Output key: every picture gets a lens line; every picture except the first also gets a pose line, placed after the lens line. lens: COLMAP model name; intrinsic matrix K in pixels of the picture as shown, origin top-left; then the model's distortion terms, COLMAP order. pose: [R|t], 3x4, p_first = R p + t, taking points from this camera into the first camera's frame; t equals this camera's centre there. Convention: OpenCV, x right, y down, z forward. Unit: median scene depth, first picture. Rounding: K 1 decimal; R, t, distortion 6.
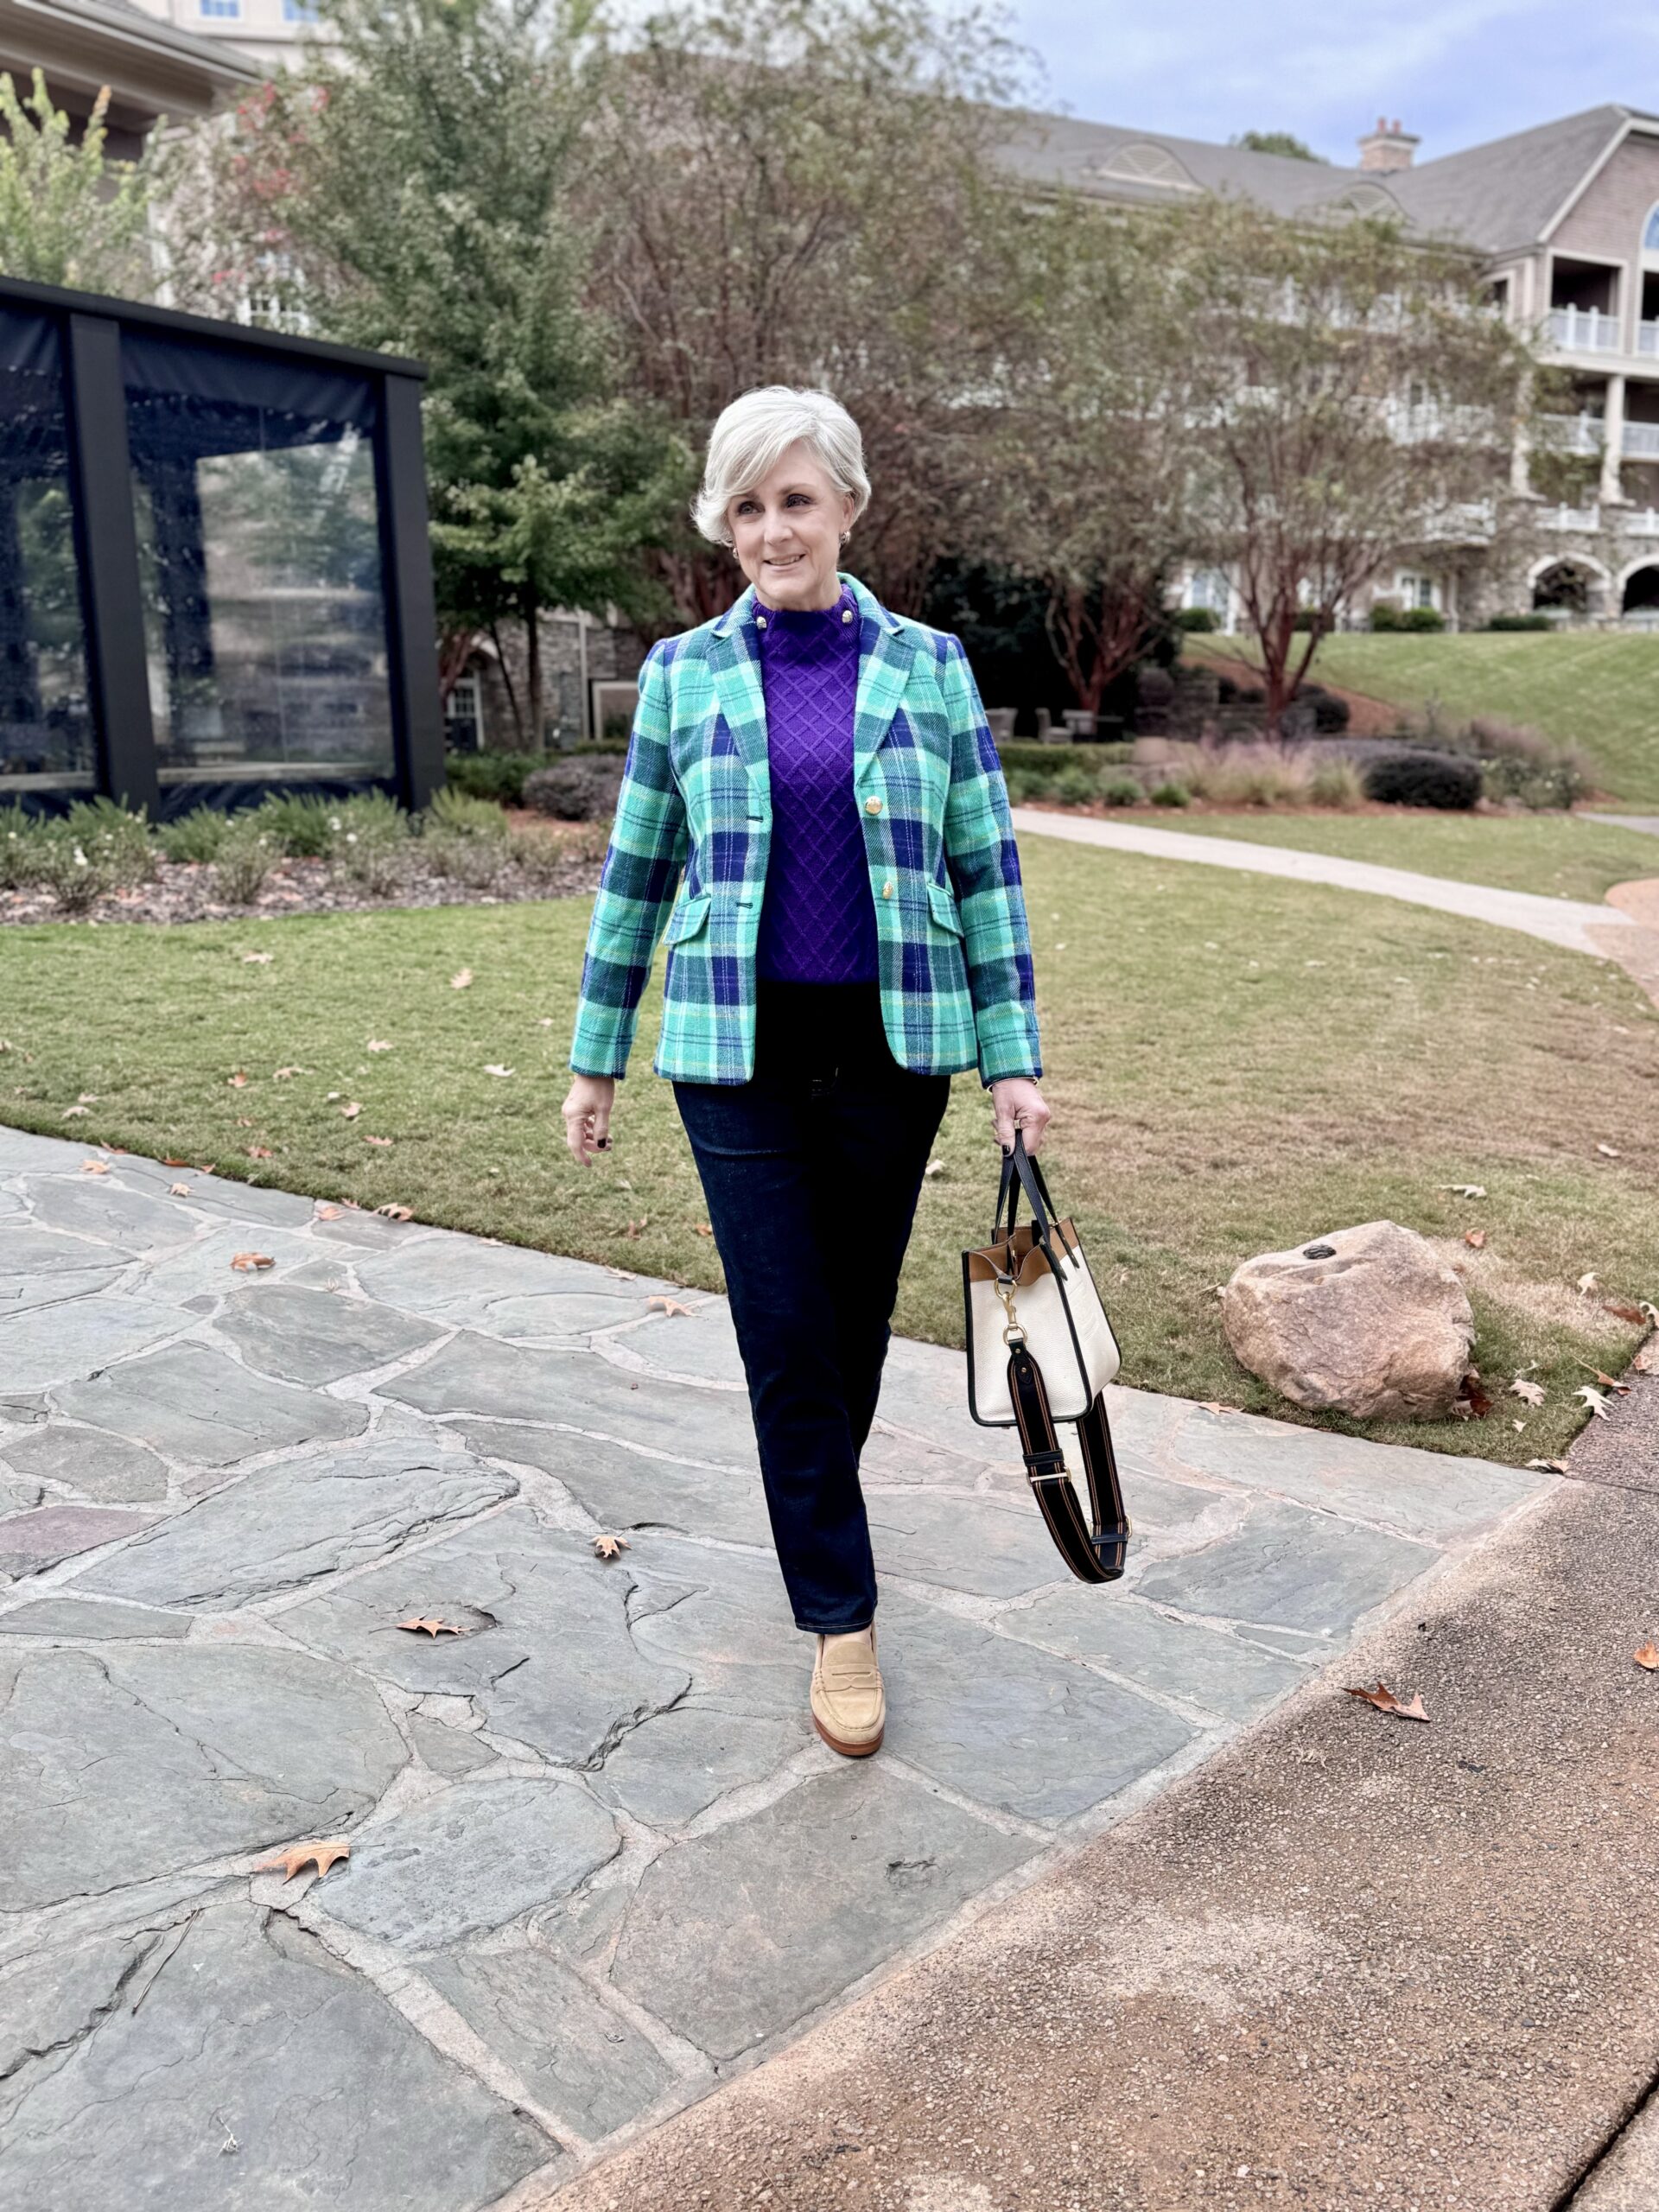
lens RADIAL K [[1872.8, 0, 829.5], [0, 1872.8, 1106.0], [0, 0, 1]] dist [0.184824, -0.406126]
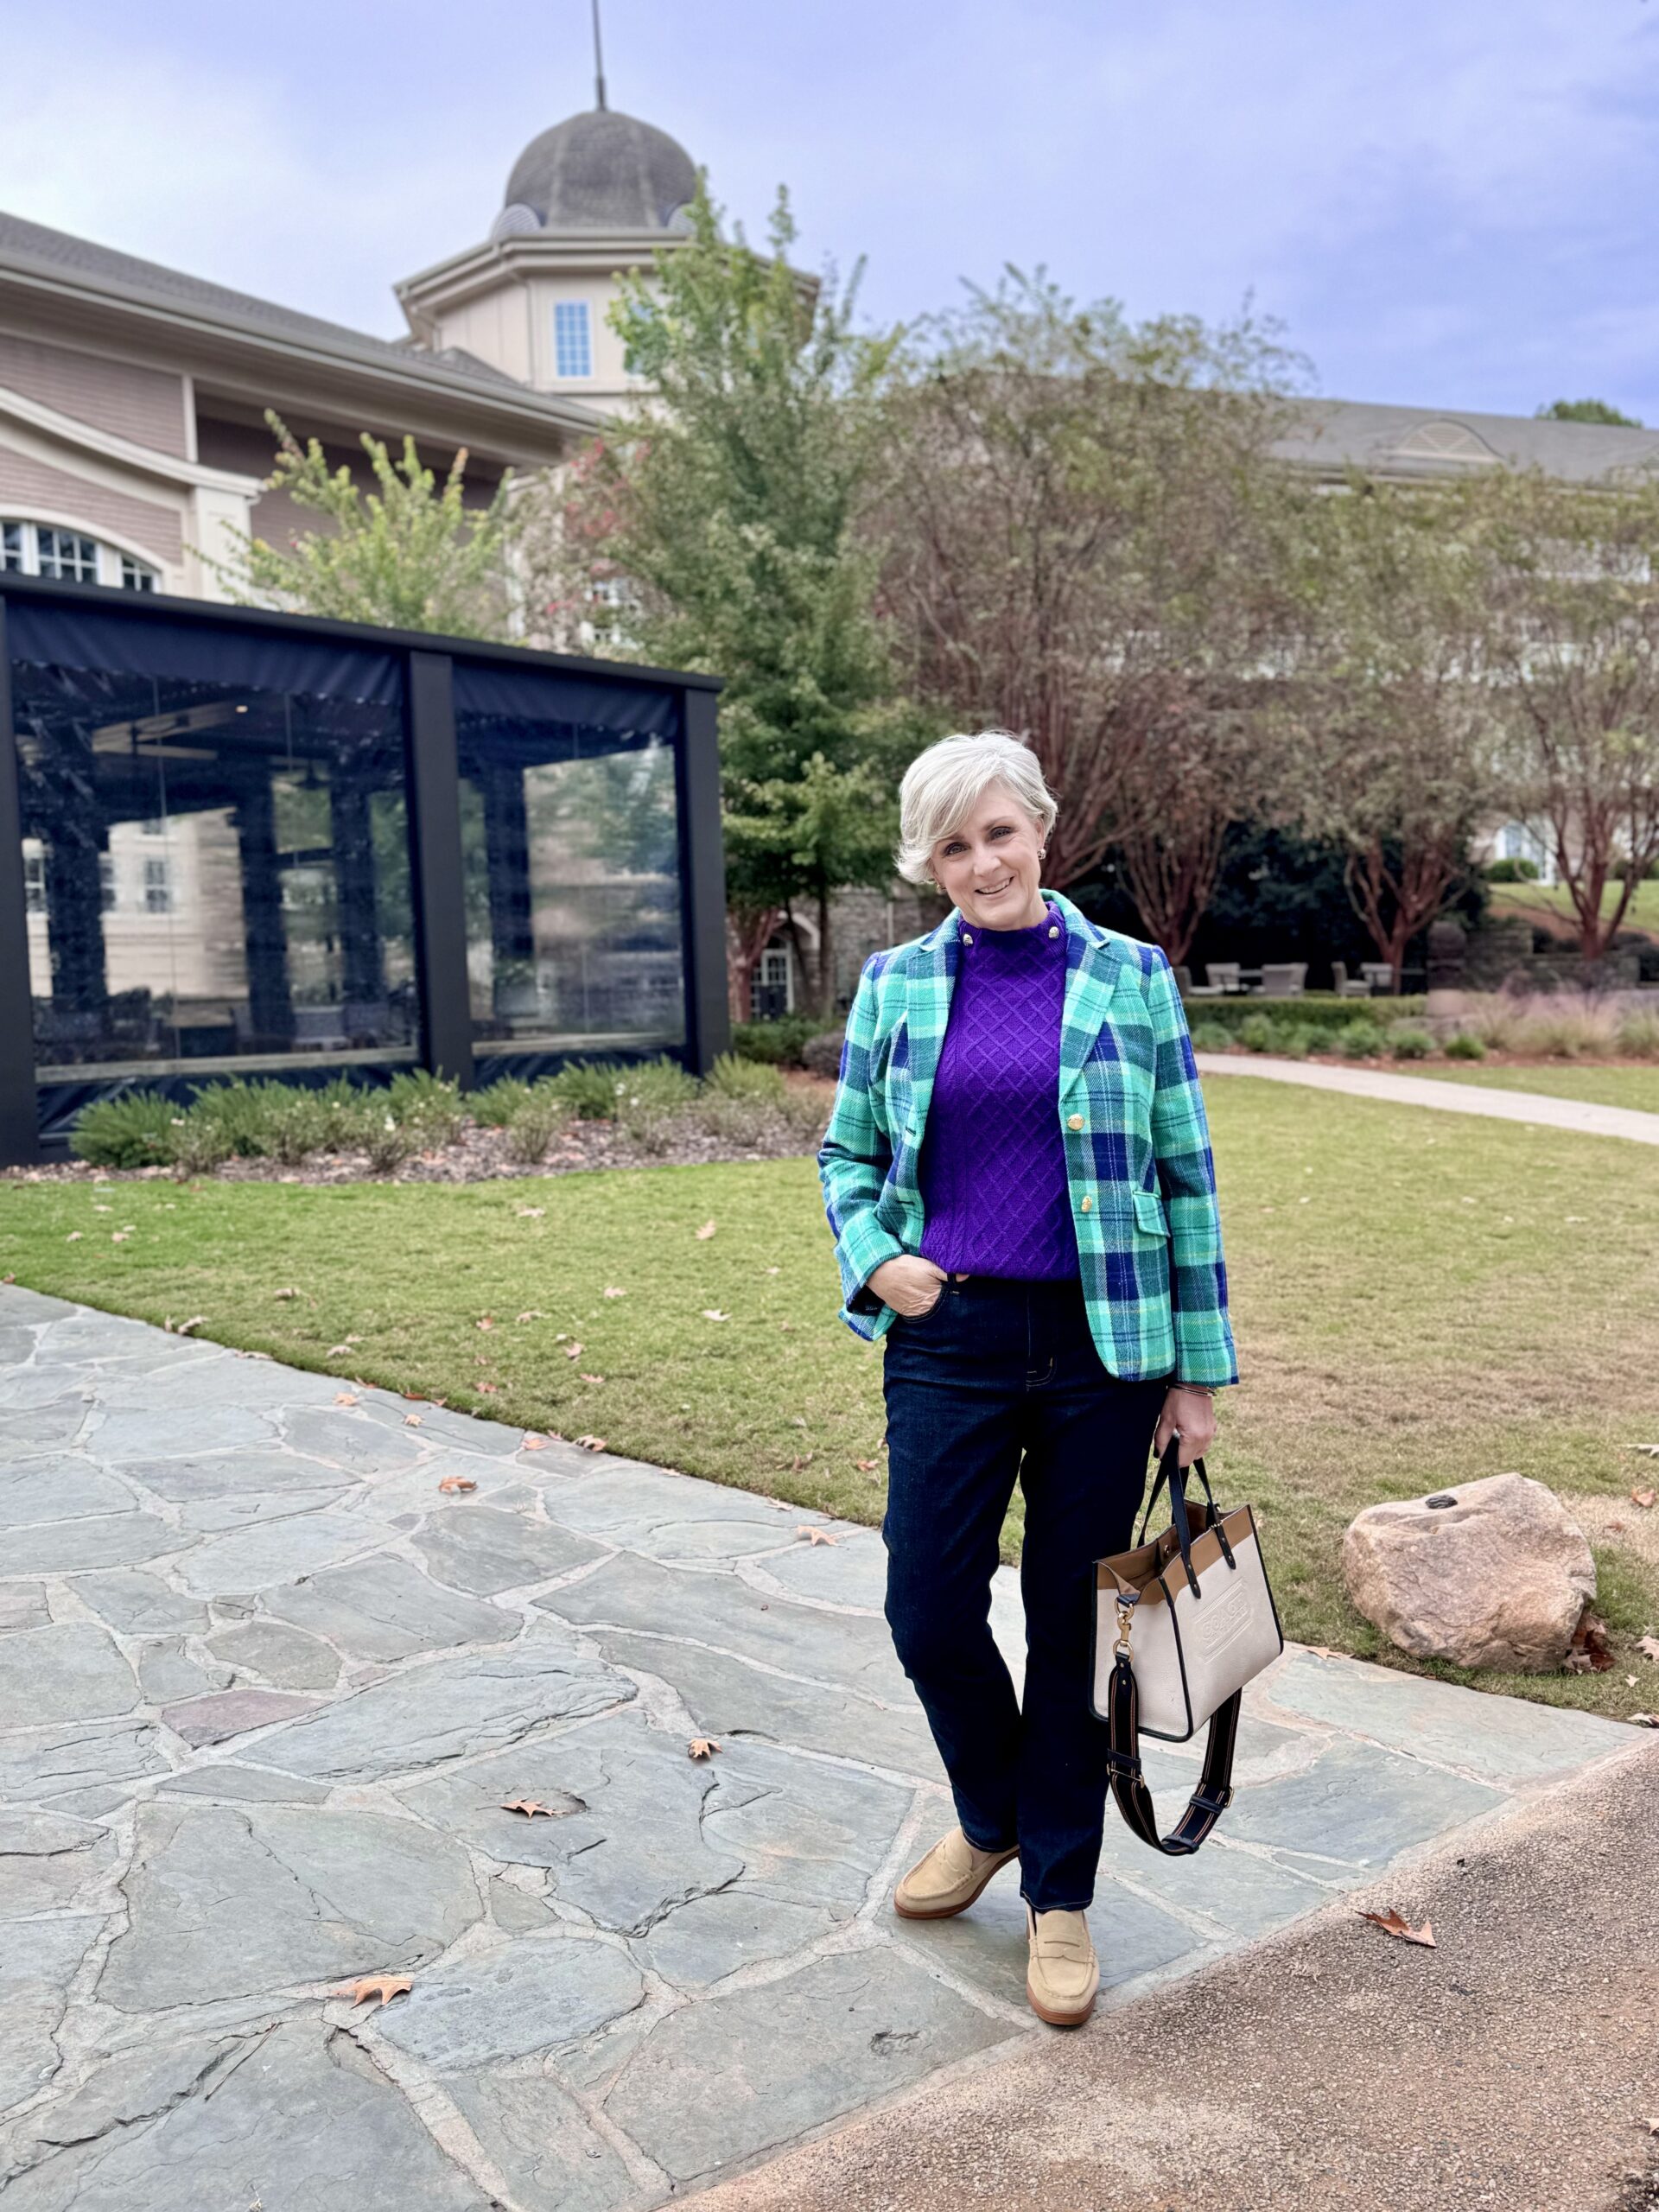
lens RADIAL K [[1874.4, 0, 829.5], [0, 1874.4, 1106.0], [0, 0, 1]] dist [0.179520, -0.368215]
pose [[0.985554, -0.009634, -0.169086, 0.082330], [-0.013046, 0.991096, -0.132511, 0.004676], [0.168857, 0.132803, 0.976653, -0.066587]]
